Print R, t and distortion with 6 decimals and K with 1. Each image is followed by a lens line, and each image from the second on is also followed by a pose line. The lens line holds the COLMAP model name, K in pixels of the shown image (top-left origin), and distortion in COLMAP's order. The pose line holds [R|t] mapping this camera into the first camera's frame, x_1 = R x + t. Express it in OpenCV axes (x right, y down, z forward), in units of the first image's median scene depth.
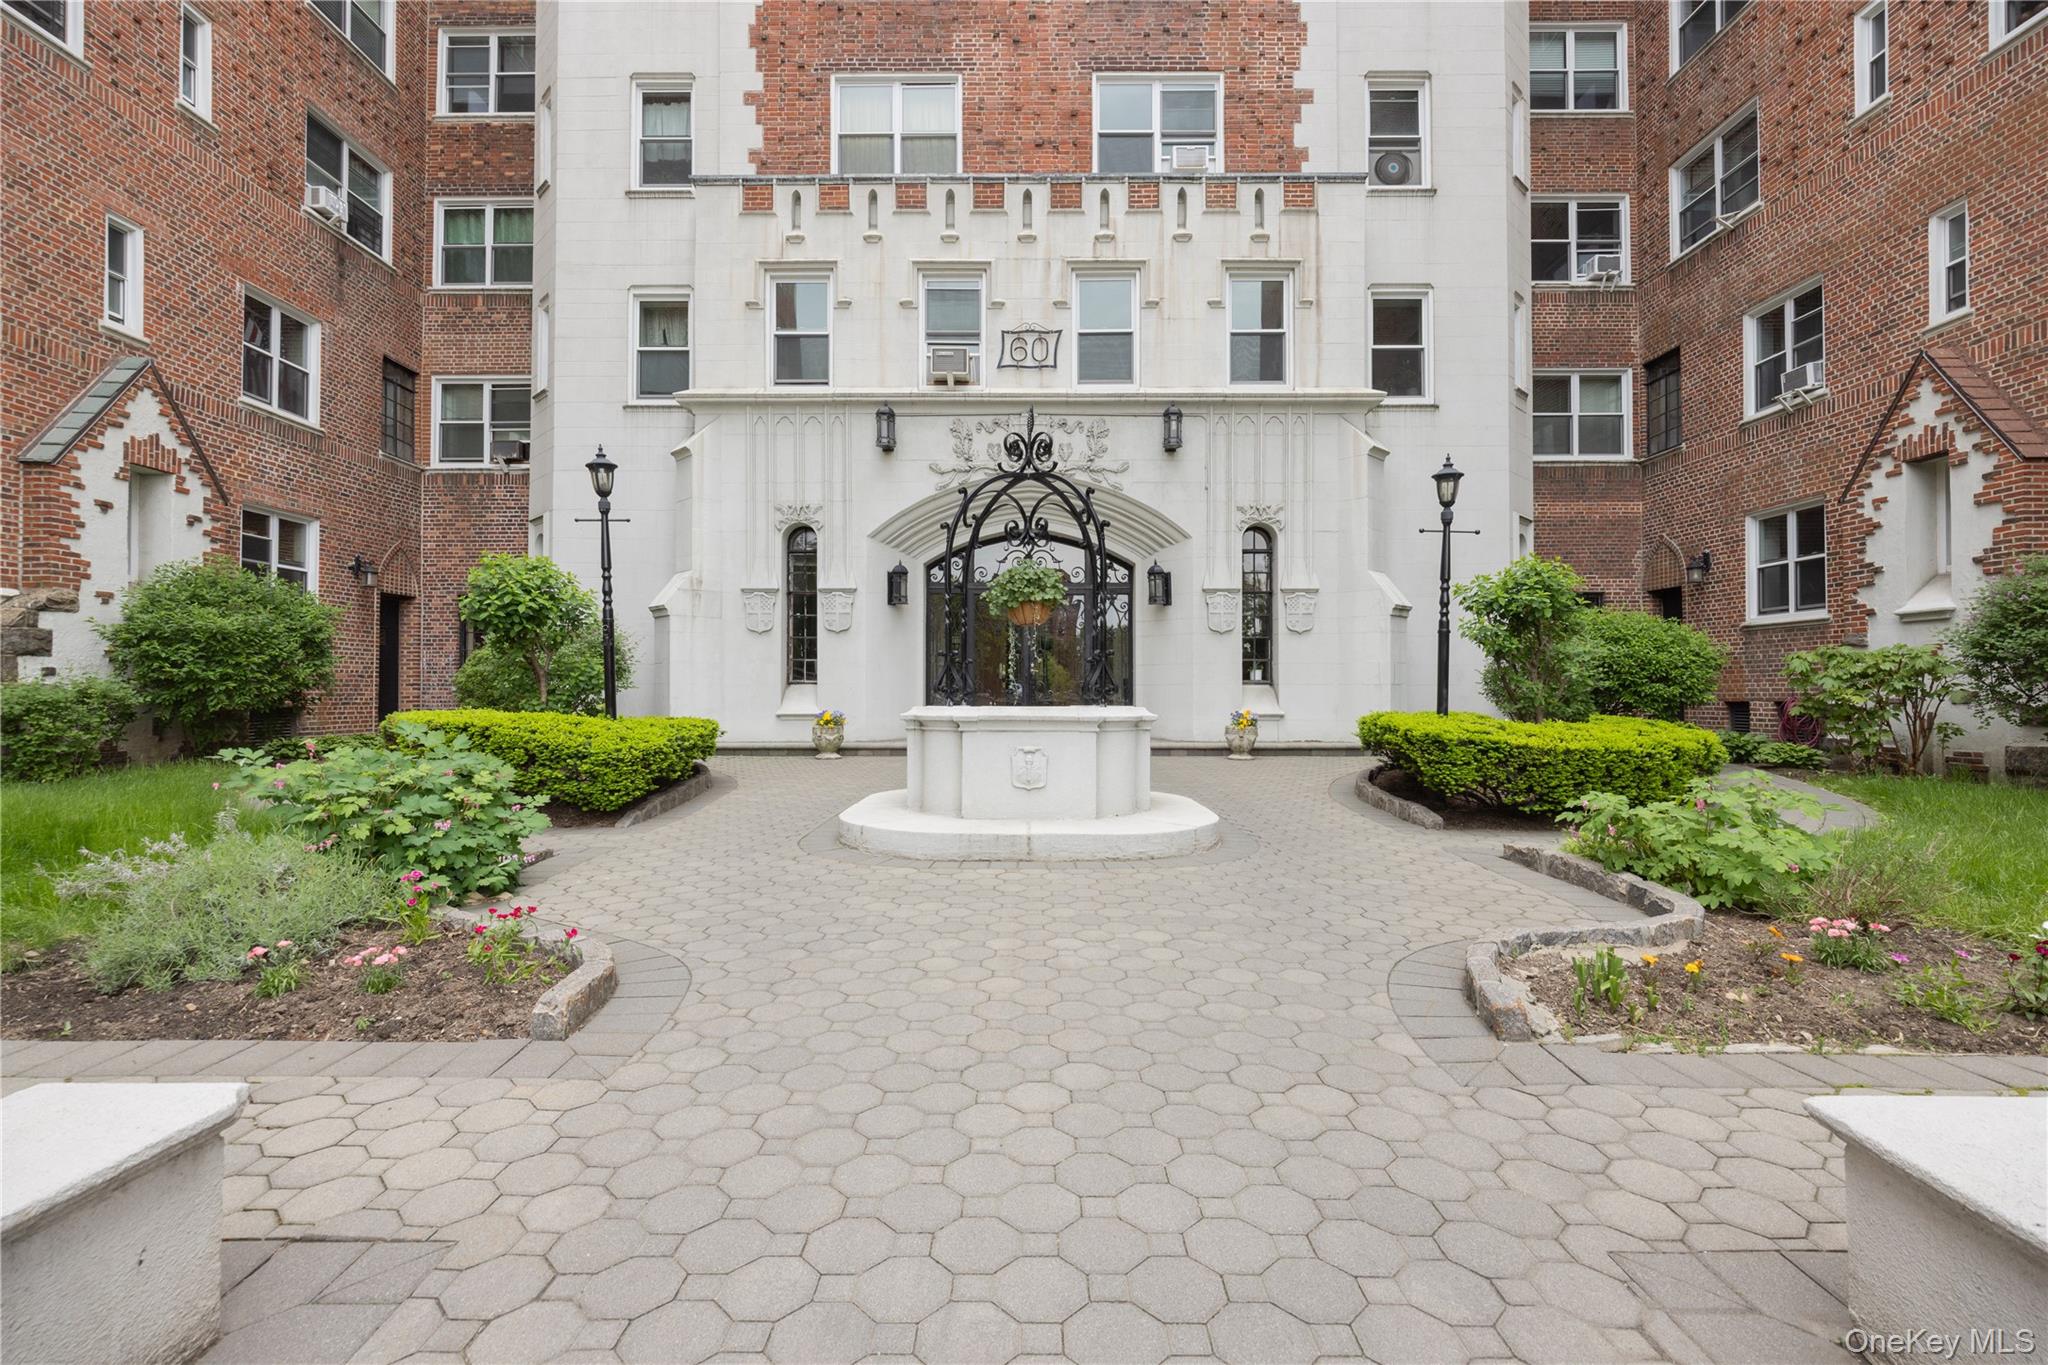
lens RADIAL K [[907.5, 0, 1029.6], [0, 907.5, 679.0], [0, 0, 1]] dist [-0.001149, -0.000698]
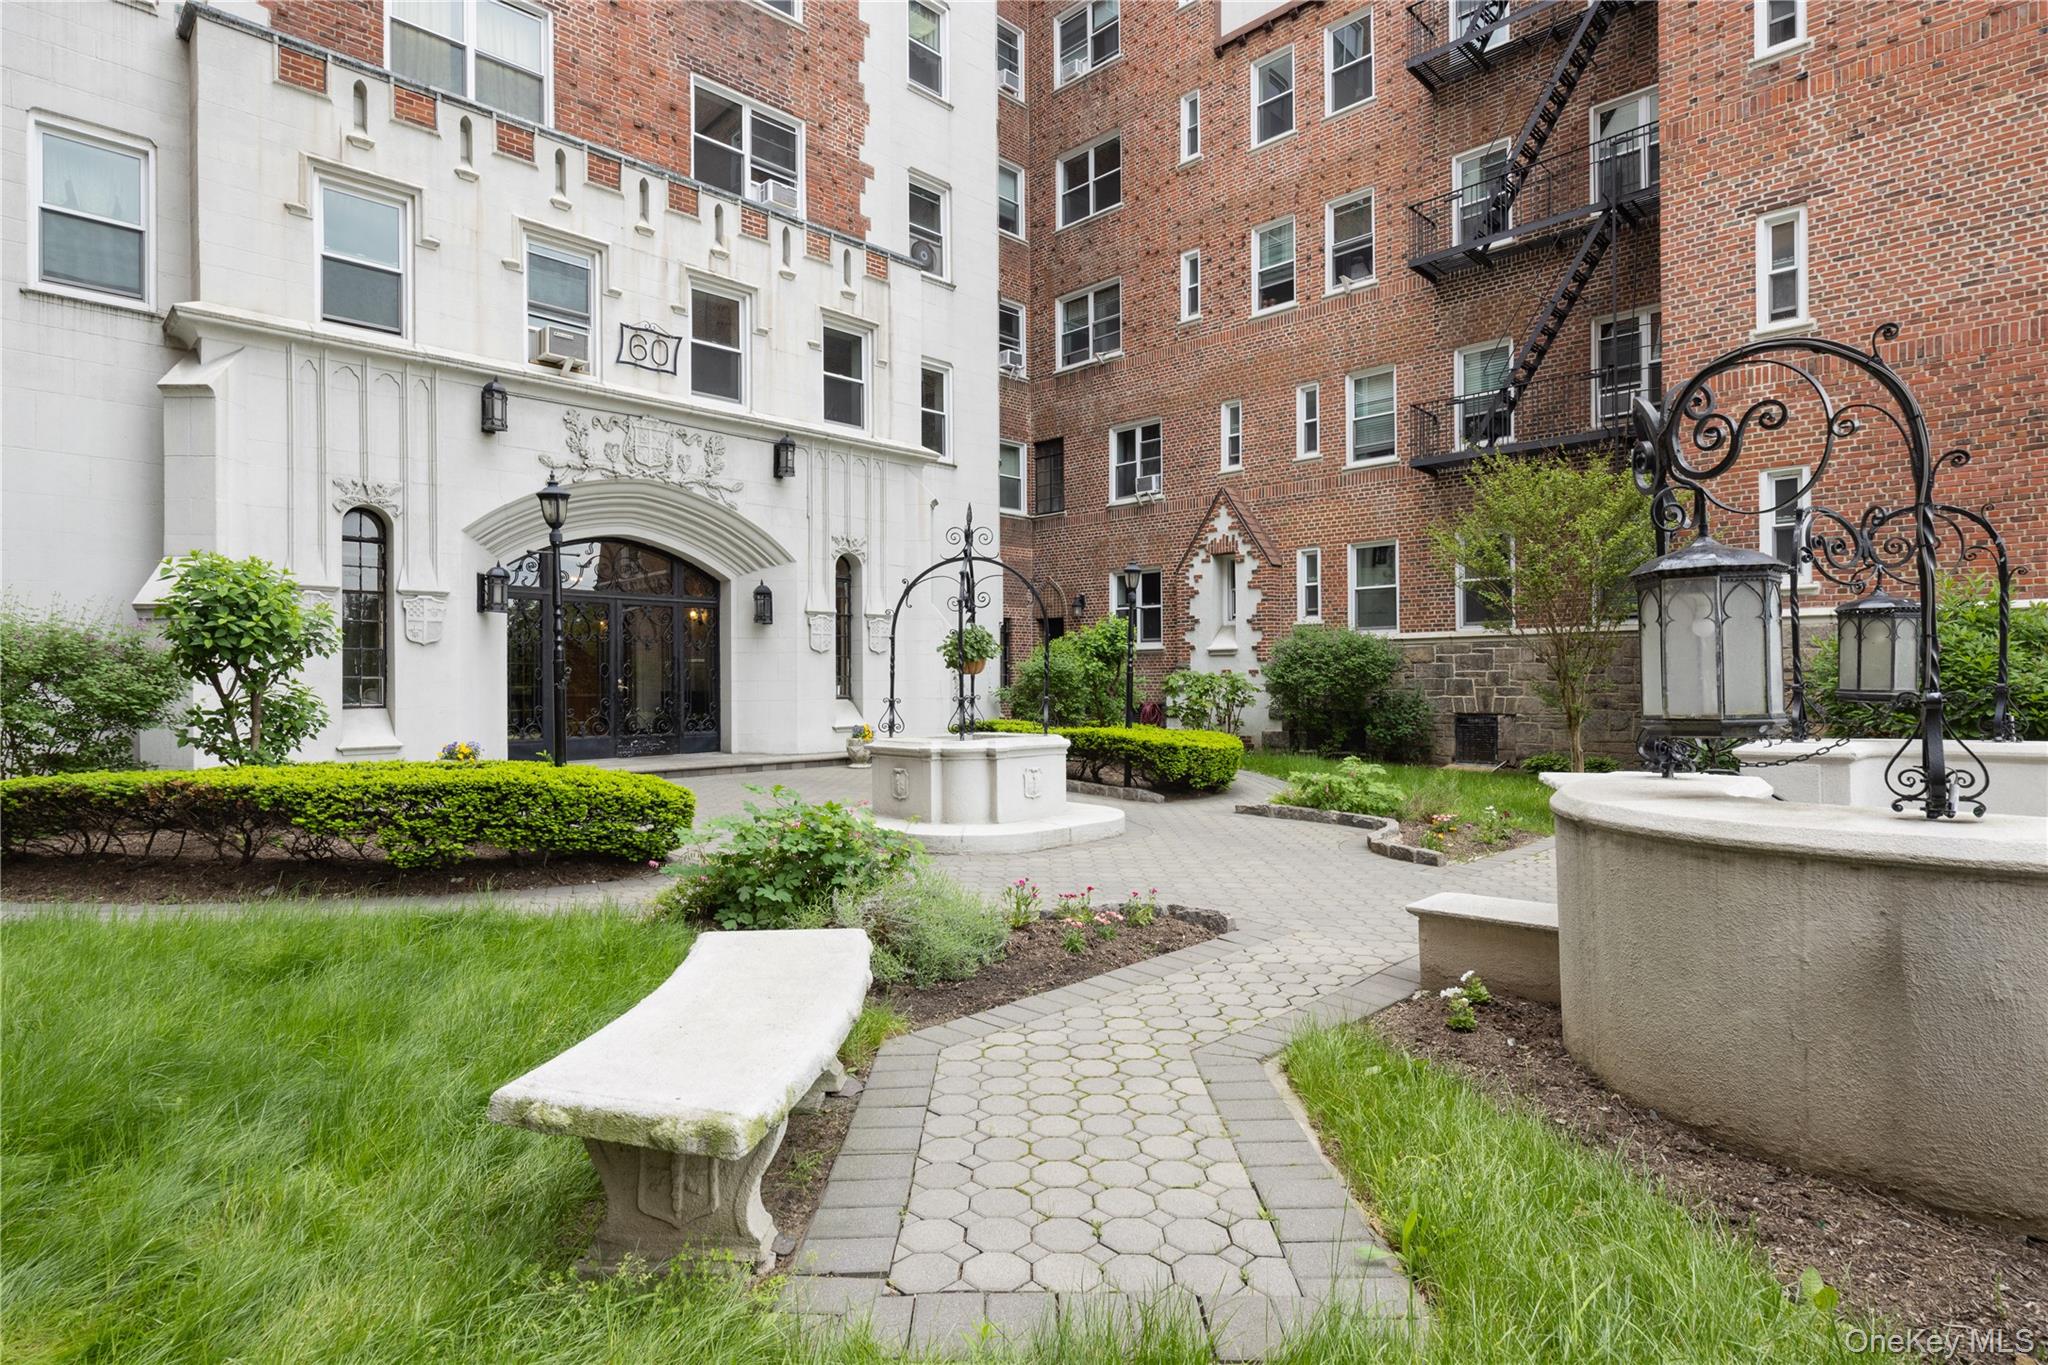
lens RADIAL K [[1041.5, 0, 1033.2], [0, 1041.5, 681.7], [0, 0, 1]] dist [-0.001317, 0.000158]
pose [[0.701168, -0.003962, 0.712985, -0.491062], [-0.006738, 0.999903, 0.012183, -0.031698], [-0.712964, -0.013346, 0.701073, -0.055584]]
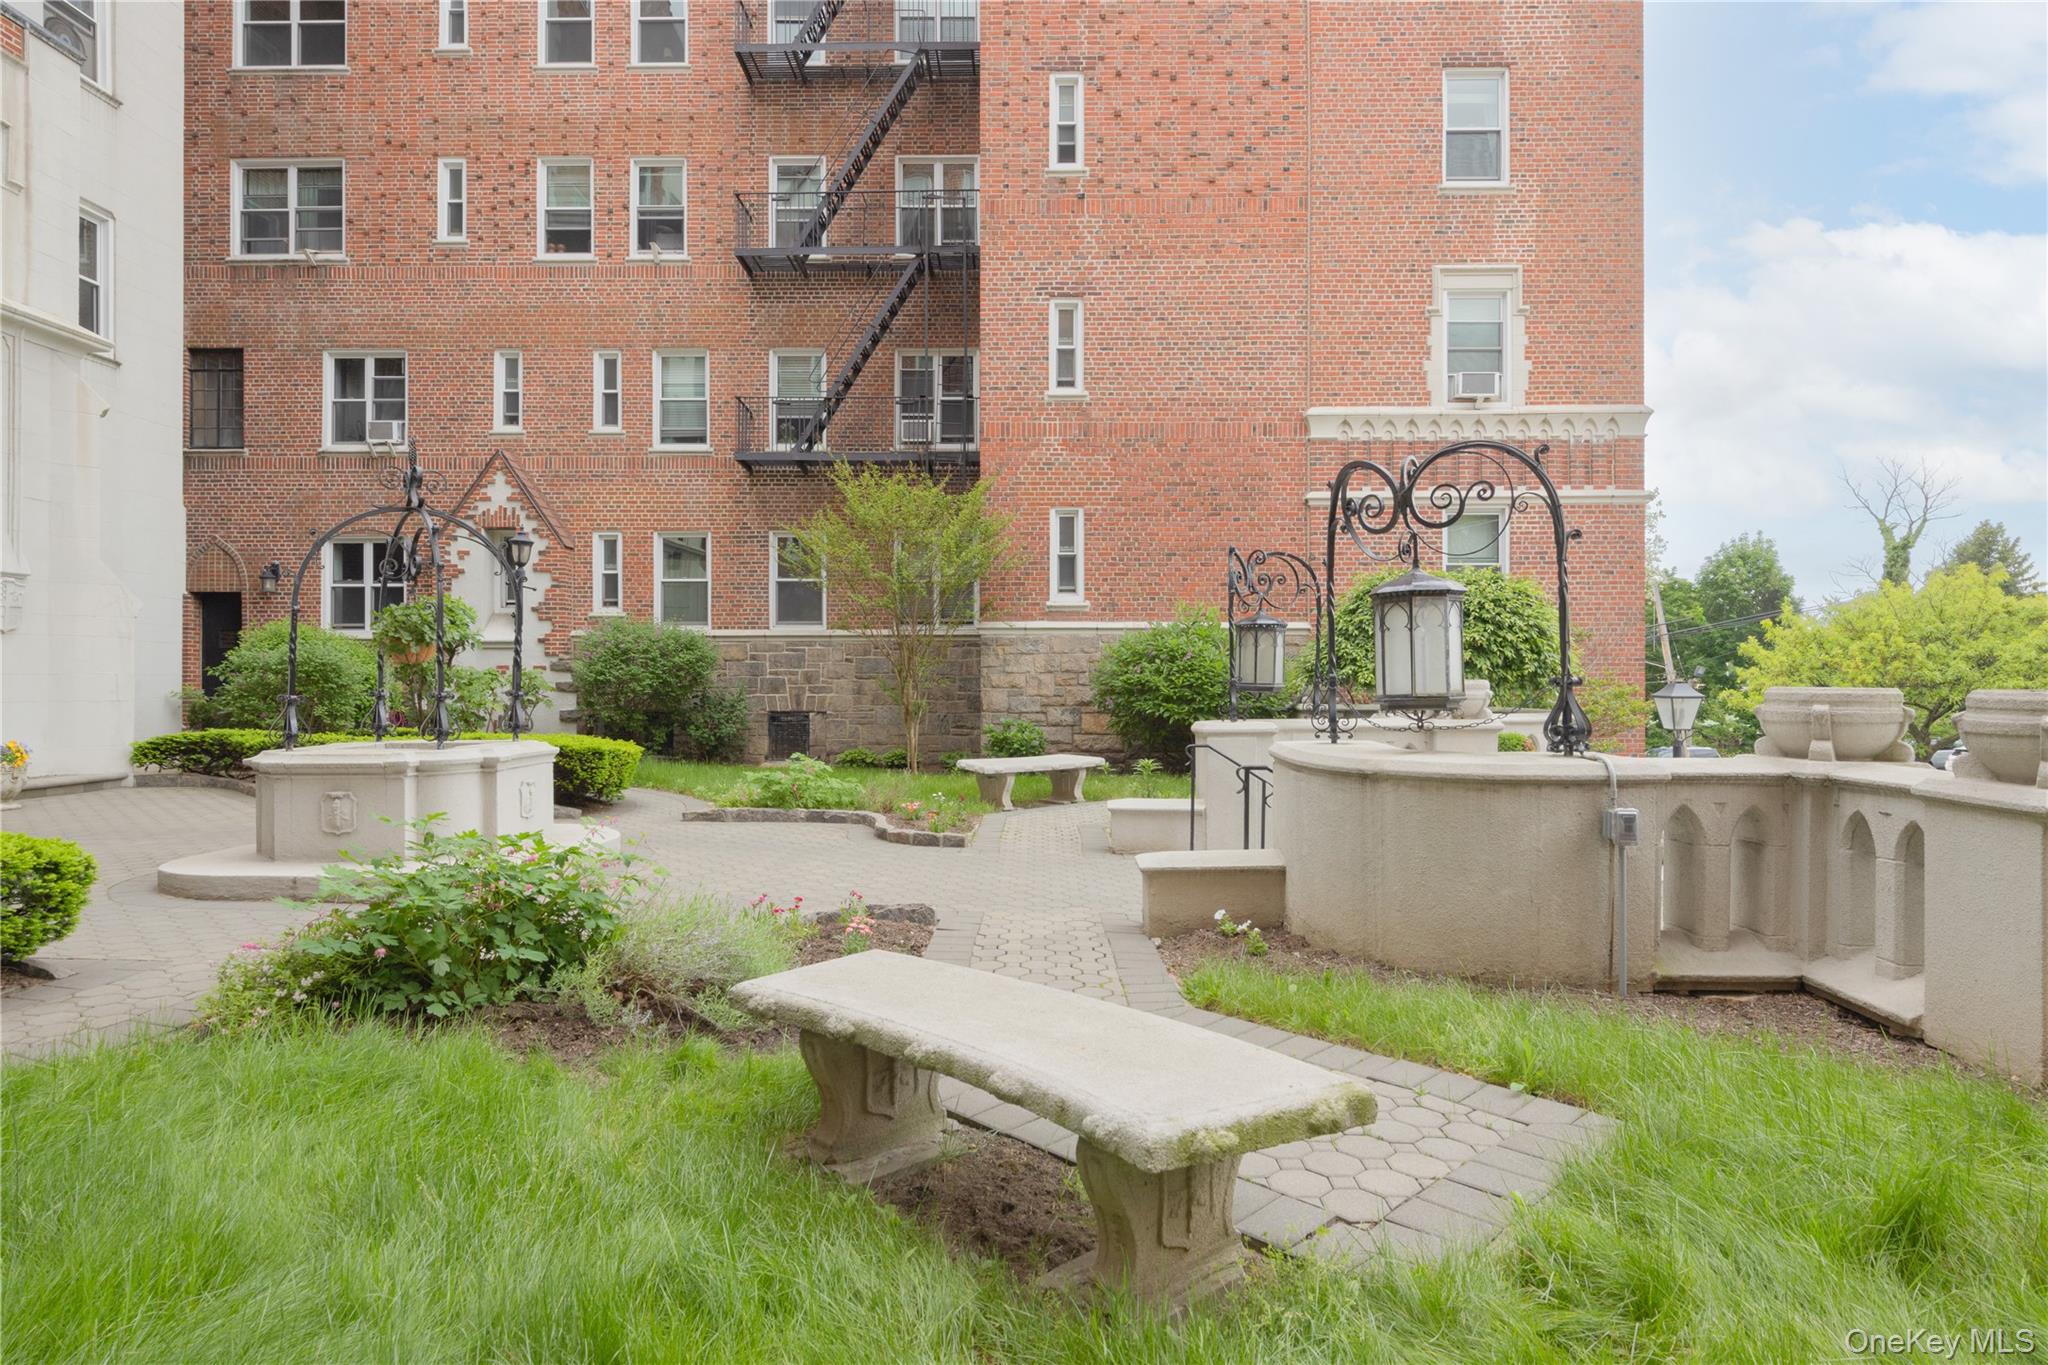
lens RADIAL K [[1115.4, 0, 1024.0], [0, 1115.4, 682.5], [0, 0, 1]] dist [-0.002819, -0.002281]
pose [[0.009030, -0.000900, 0.999959, -0.590699], [-0.017087, 0.999853, 0.001054, -0.022967], [-0.999813, -0.017096, 0.009013, 0.159076]]
